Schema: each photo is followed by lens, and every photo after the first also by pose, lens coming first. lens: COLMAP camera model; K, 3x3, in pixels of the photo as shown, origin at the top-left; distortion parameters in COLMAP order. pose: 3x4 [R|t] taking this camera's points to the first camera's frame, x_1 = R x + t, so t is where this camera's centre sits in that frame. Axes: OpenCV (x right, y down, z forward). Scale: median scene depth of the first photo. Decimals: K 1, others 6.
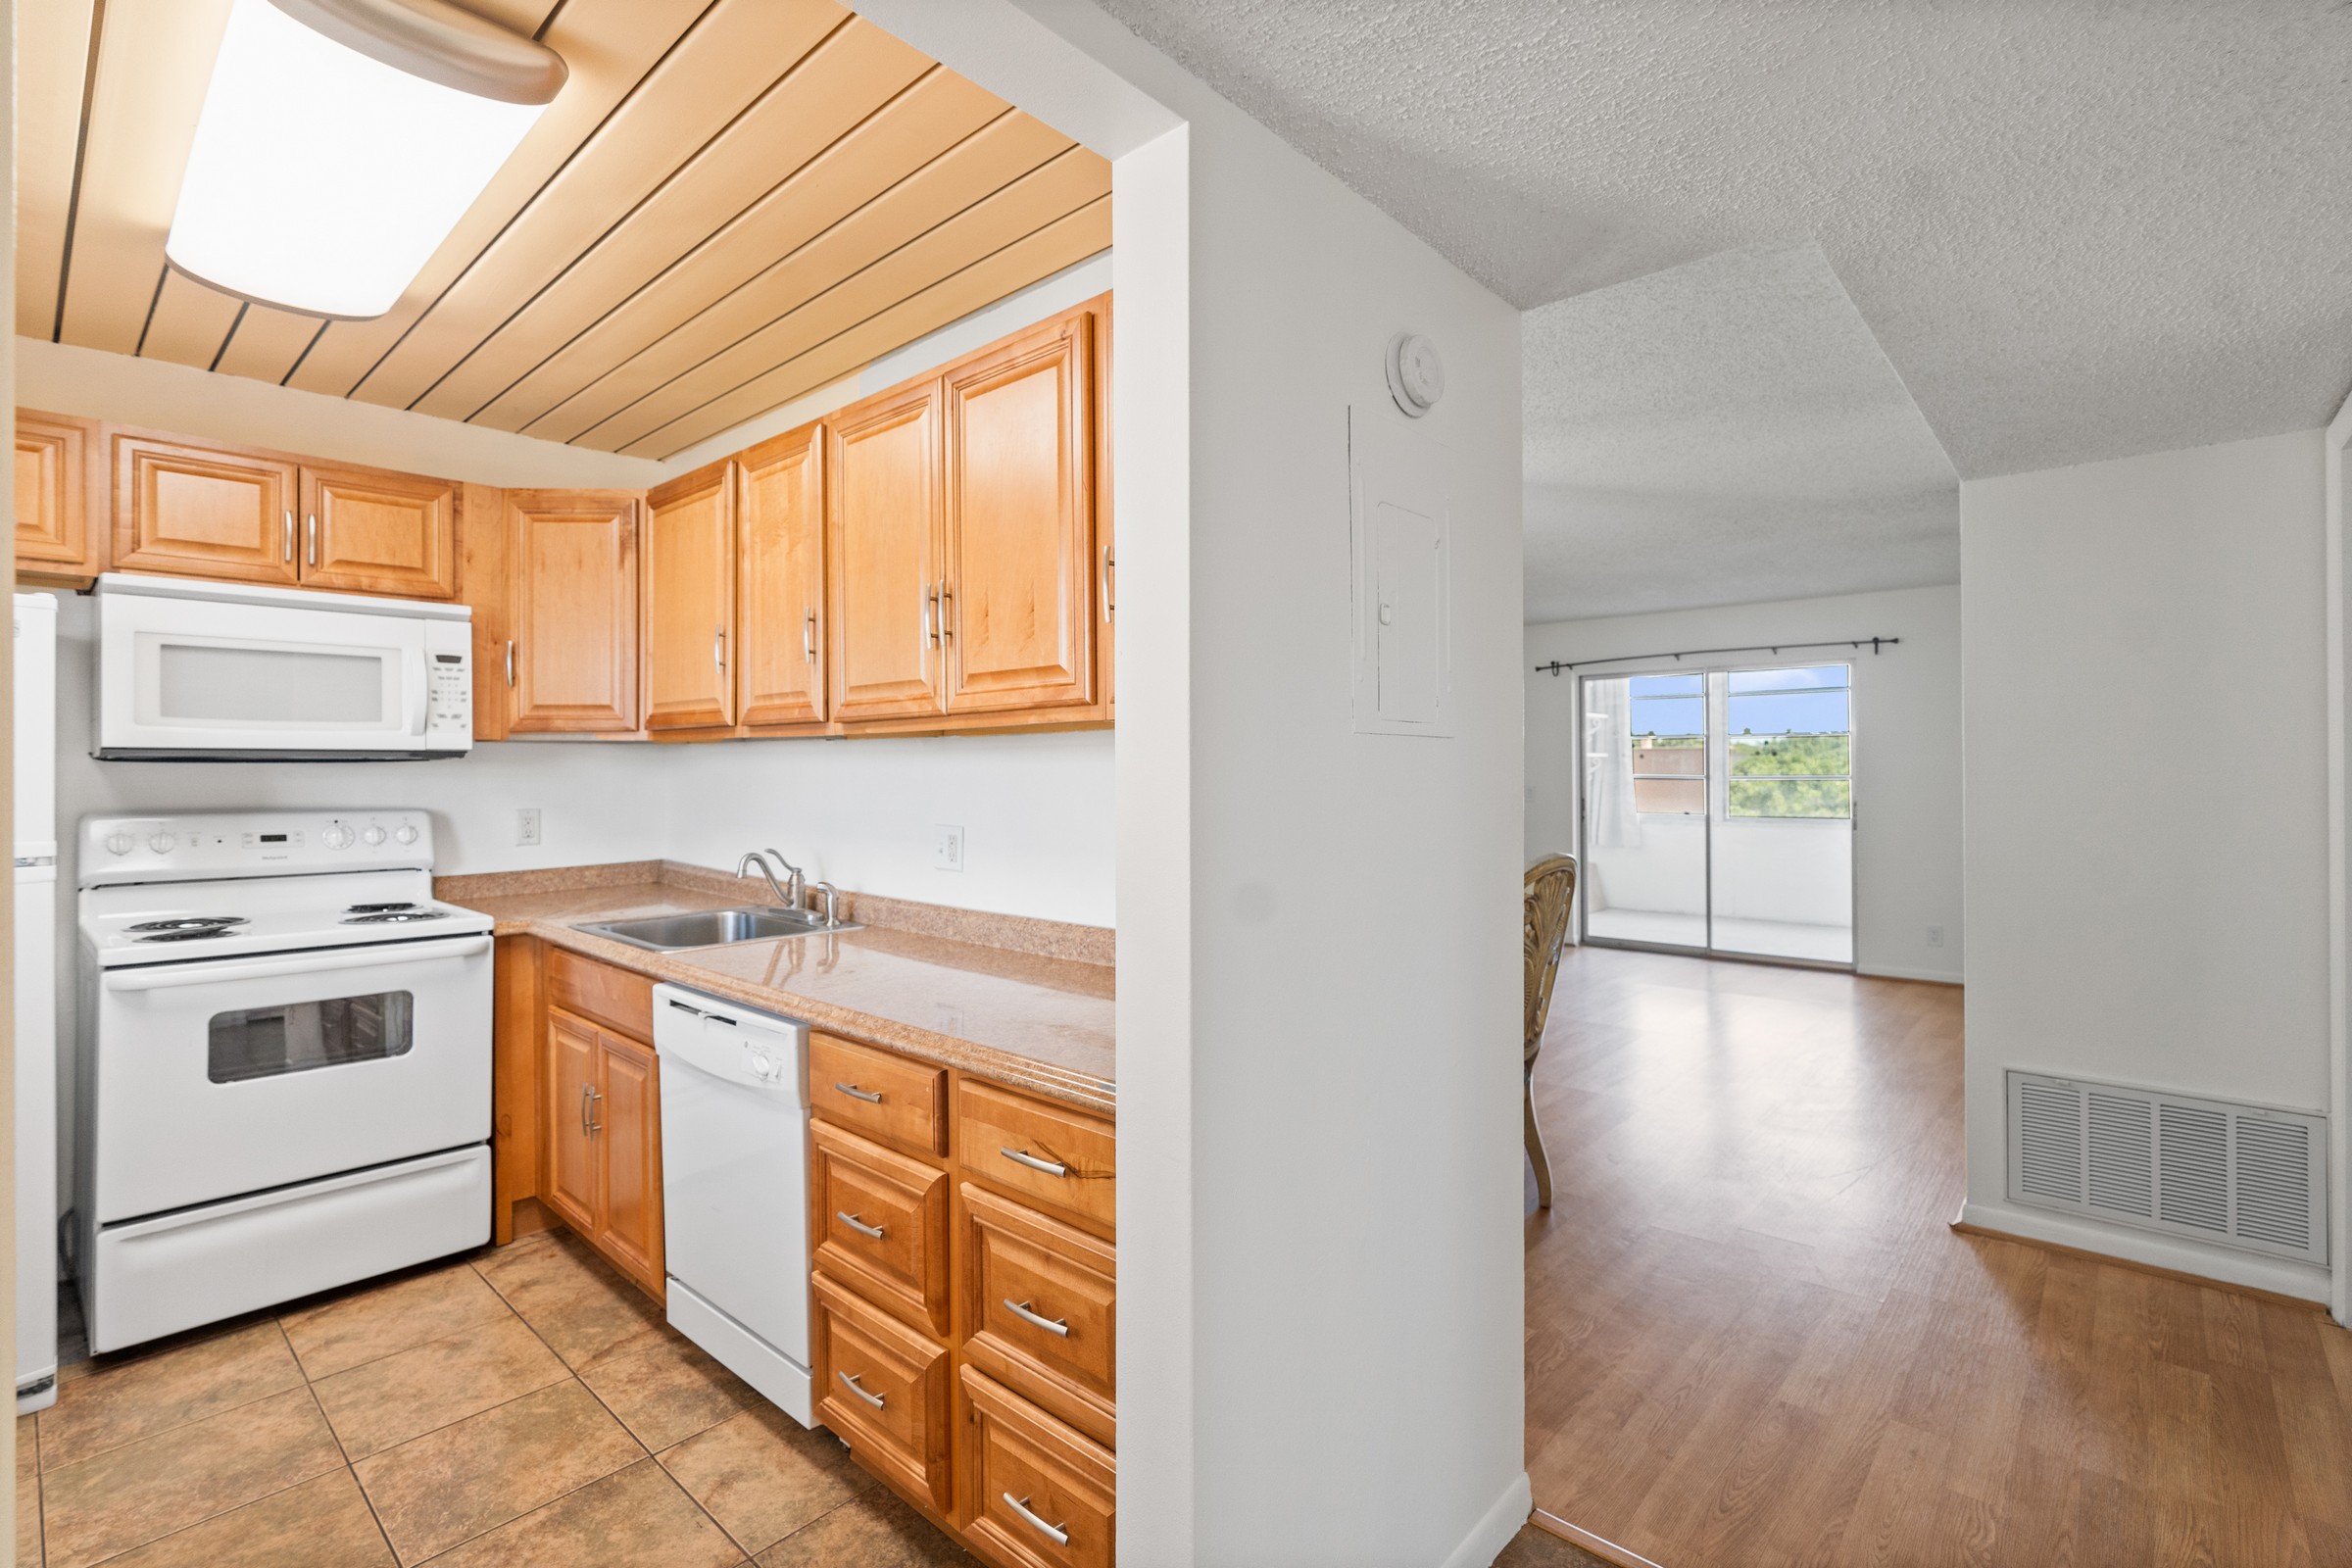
lens RADIAL K [[1080.6, 0, 1172.5], [0, 1080.6, 776.2], [0, 0, 1]] dist [0.000015, -0.000095]
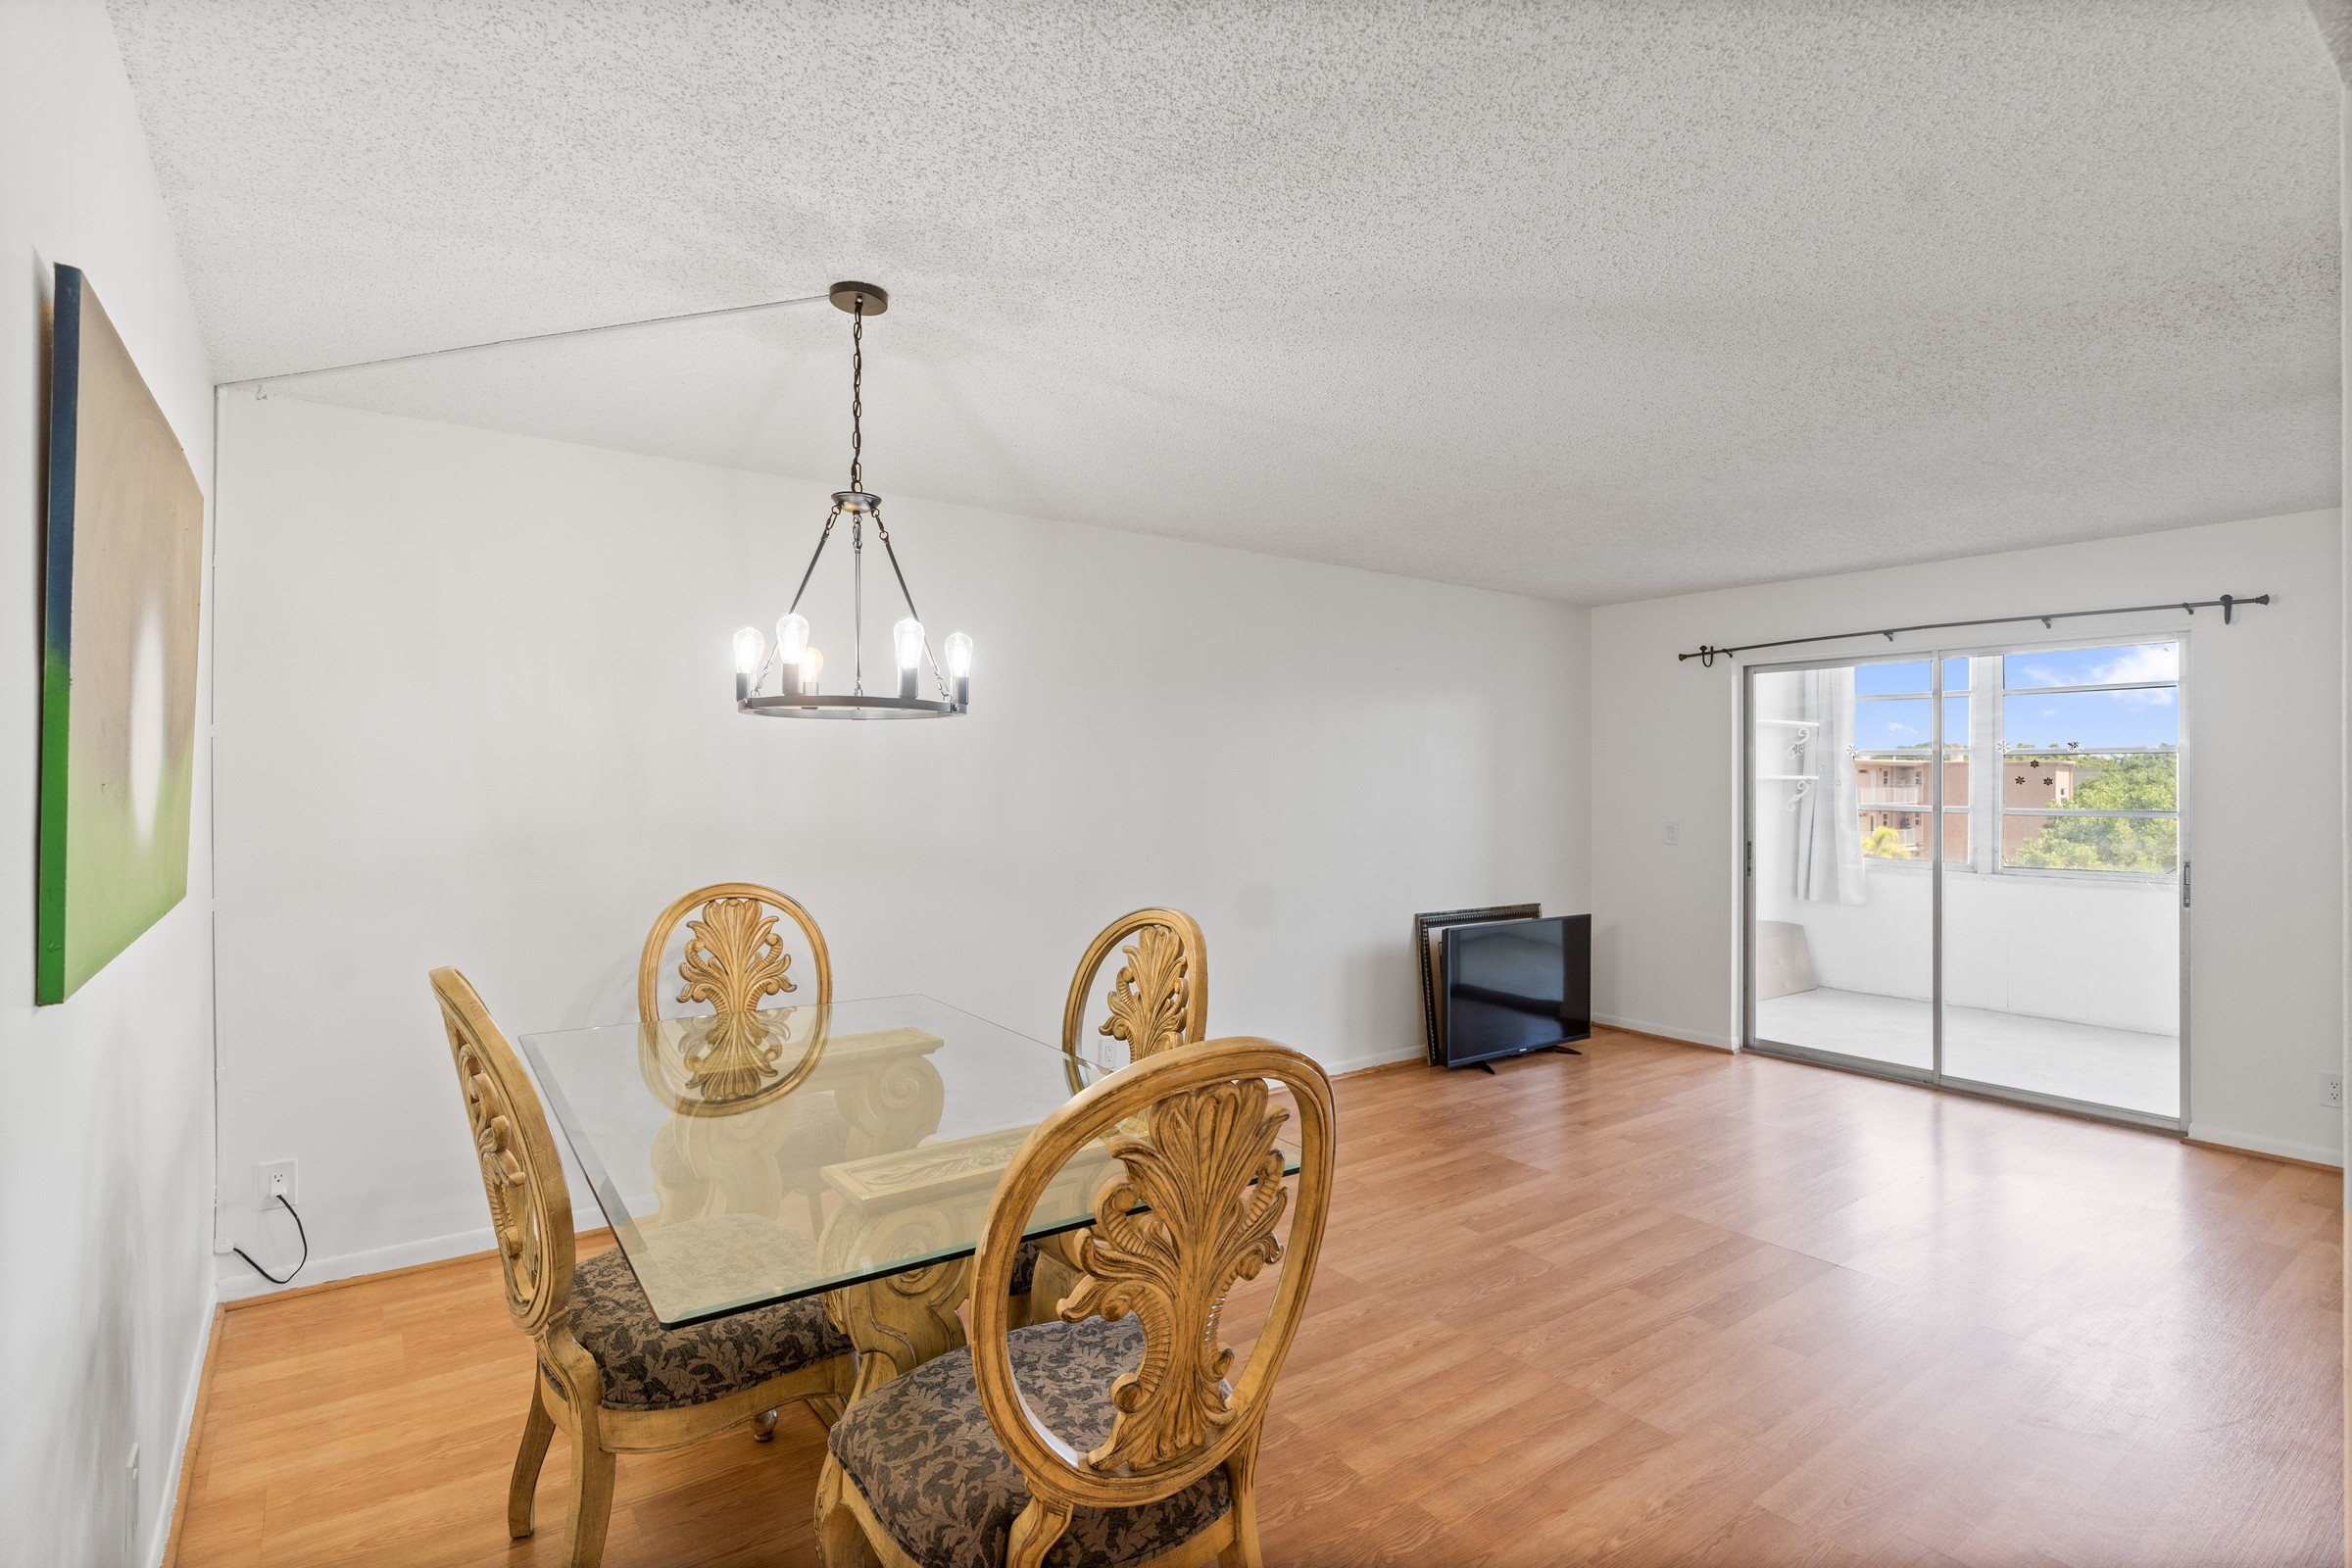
lens RADIAL K [[1121.6, 0, 1182.4], [0, 1121.6, 779.2], [0, 0, 1]] dist [-0.002373, 0.000542]
pose [[0.979918, 0.007836, -0.199248, 0.177867], [-0.009501, 0.999928, -0.007398, -0.011592], [0.199176, 0.009142, 0.979921, 0.232868]]
